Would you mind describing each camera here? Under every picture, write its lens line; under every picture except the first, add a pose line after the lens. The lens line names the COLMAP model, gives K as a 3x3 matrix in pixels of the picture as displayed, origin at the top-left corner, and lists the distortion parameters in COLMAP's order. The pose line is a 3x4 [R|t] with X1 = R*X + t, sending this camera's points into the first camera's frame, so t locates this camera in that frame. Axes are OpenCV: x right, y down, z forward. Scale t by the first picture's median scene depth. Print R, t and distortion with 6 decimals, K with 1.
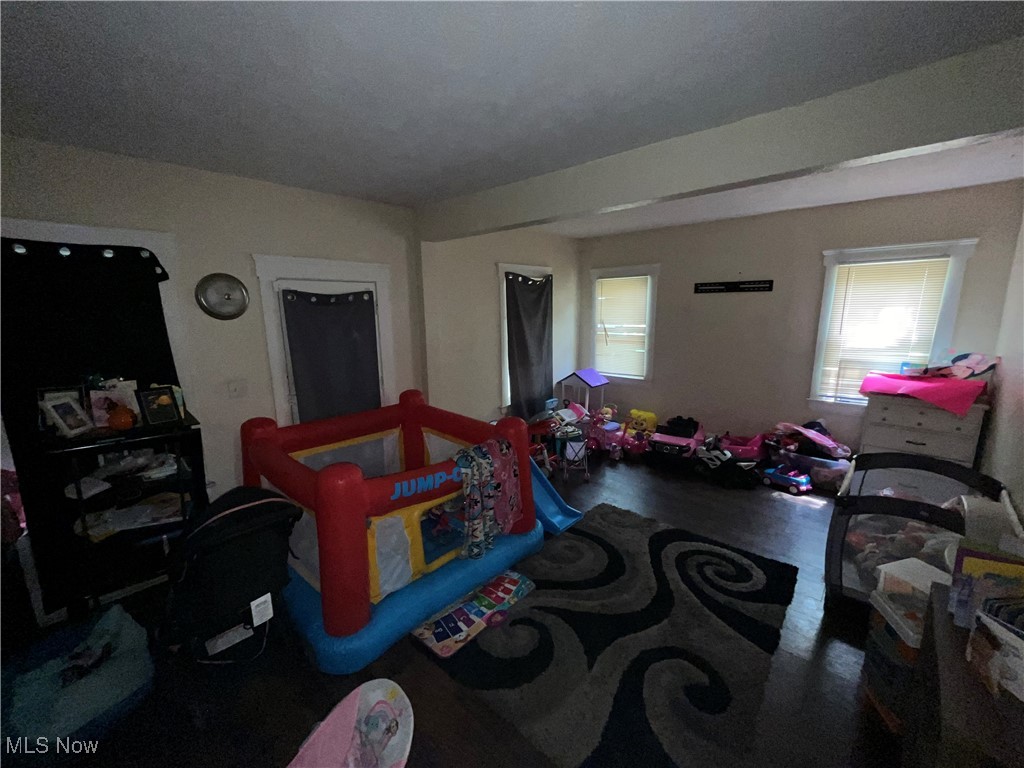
lens RADIAL K [[414.9, 0, 507.0], [0, 414.9, 383.1], [0, 0, 1]] dist [-0.003203, -0.000162]
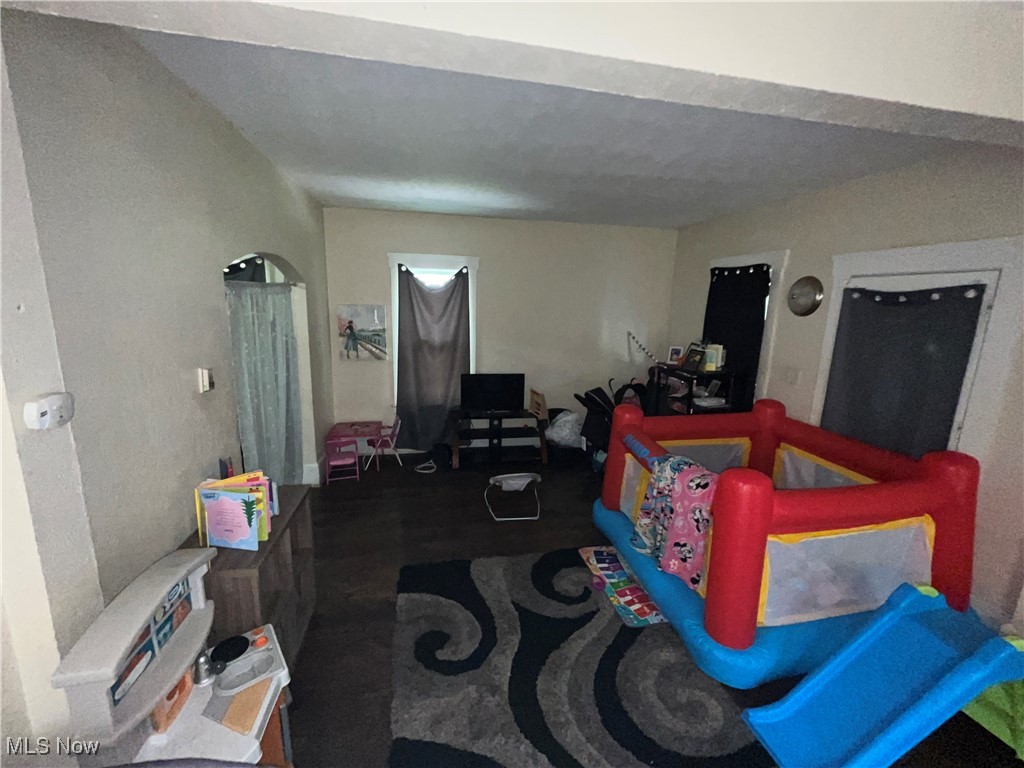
lens RADIAL K [[414.9, 0, 510.2], [0, 414.9, 382.6], [0, 0, 1]] dist [-0.003203, -0.000162]
pose [[-0.578768, 0.152290, -0.801146, 0.816810], [-0.168433, 0.938902, 0.300157, -0.203160], [0.797908, 0.308661, -0.517756, 1.083650]]
